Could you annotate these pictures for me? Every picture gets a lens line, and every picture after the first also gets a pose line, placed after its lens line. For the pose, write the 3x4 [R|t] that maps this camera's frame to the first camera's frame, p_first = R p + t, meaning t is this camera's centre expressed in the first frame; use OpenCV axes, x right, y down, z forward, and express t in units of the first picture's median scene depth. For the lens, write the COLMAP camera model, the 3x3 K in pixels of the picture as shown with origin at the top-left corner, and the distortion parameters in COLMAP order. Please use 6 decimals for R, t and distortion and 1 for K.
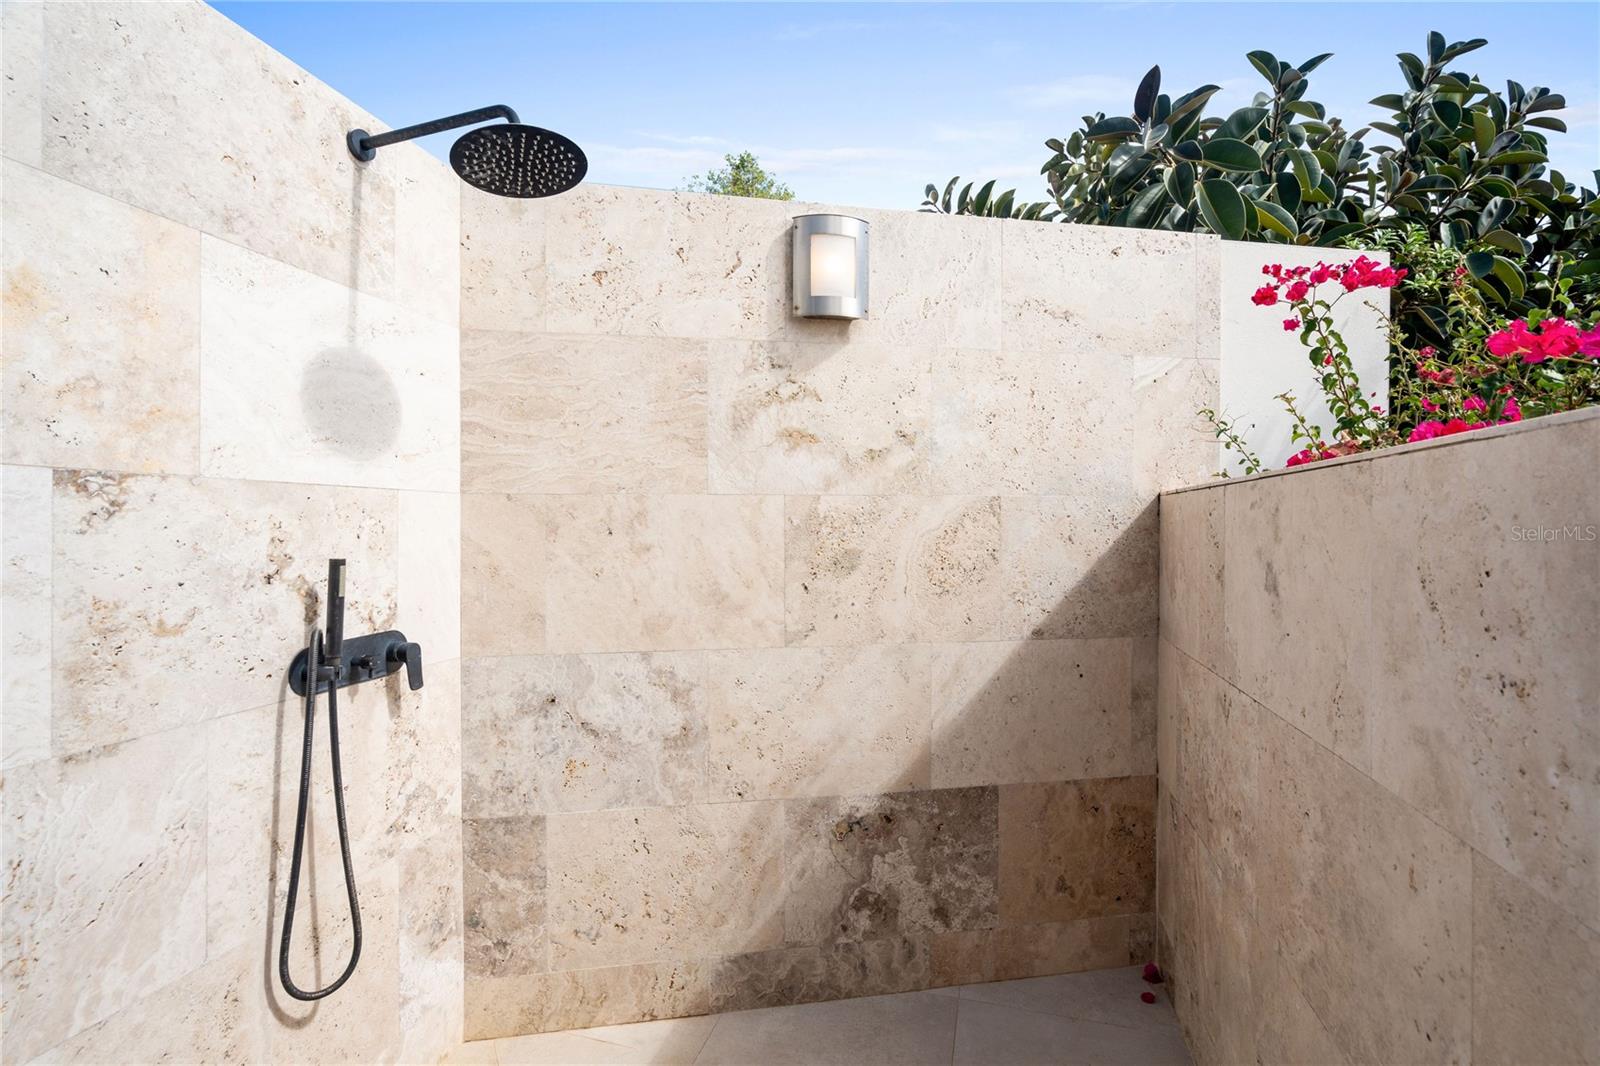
lens RADIAL K [[710.4, 0, 791.0], [0, 710.4, 524.9], [0, 0, 1]] dist [-0.008110, 0.001900]
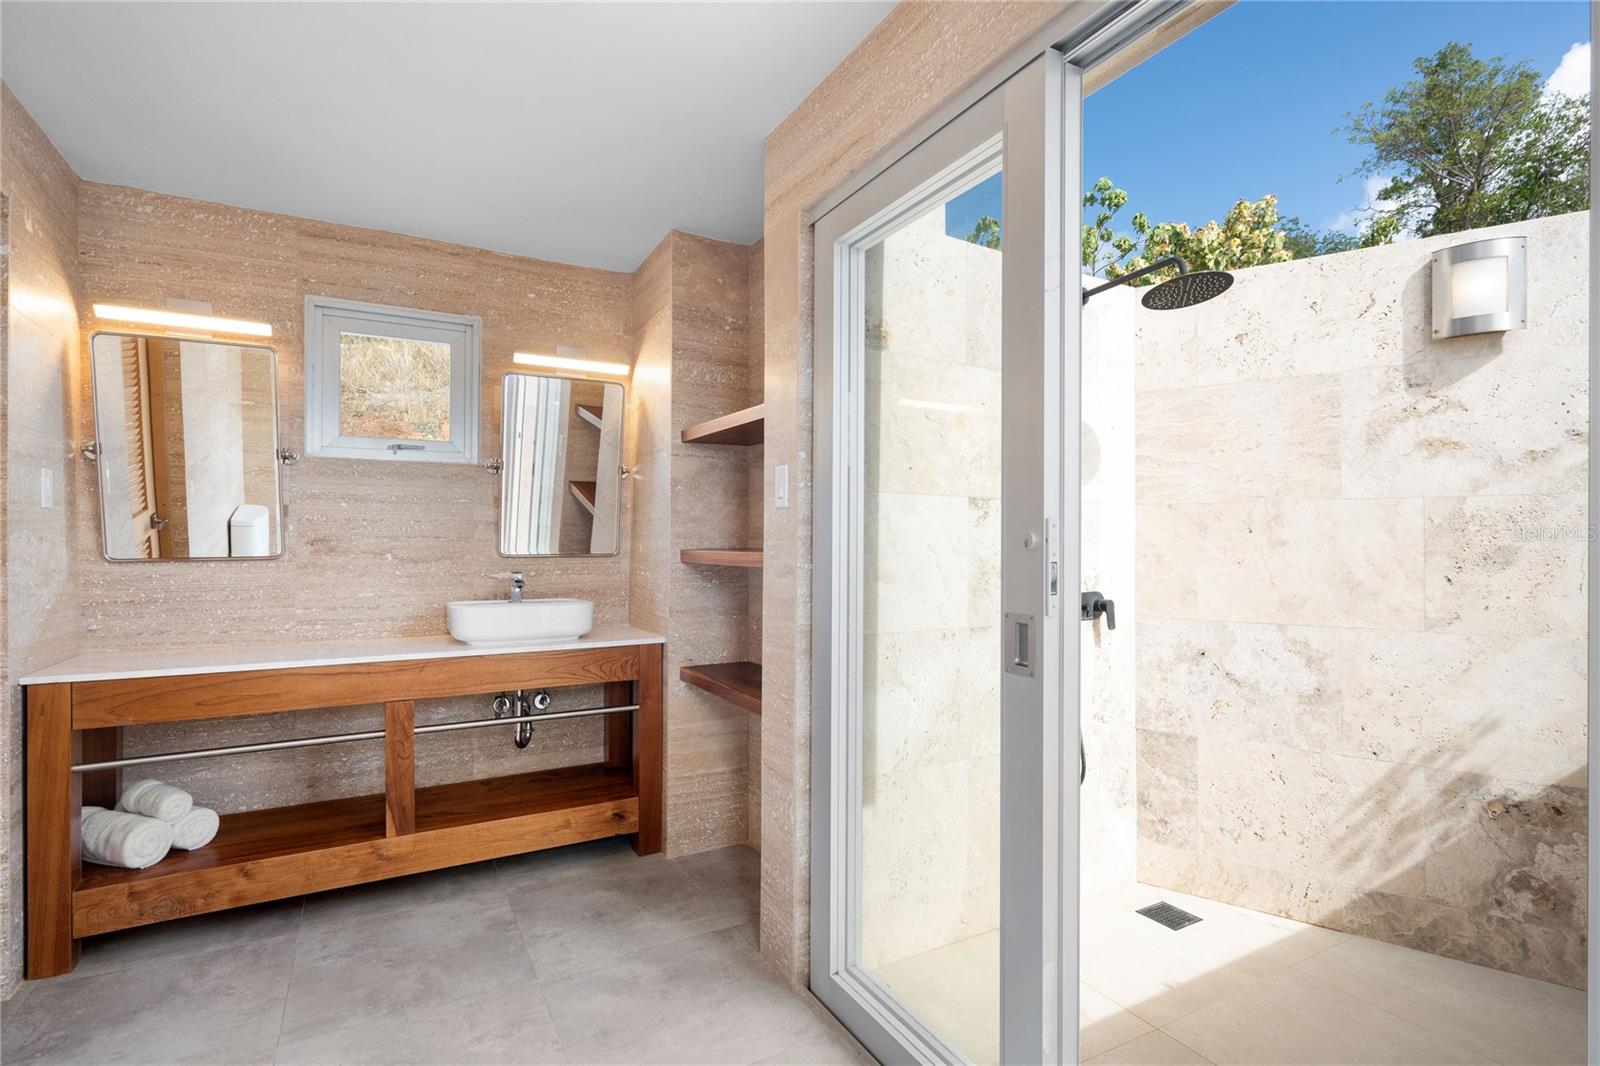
lens RADIAL K [[765.5, 0, 795.8], [0, 765.5, 536.4], [0, 0, 1]] dist [-0.002304, 0.002430]
pose [[0.711014, -0.002483, -0.703173, 0.139767], [-0.004652, 0.999955, -0.008235, 0.035650], [0.703162, 0.009127, 0.710971, -0.585440]]
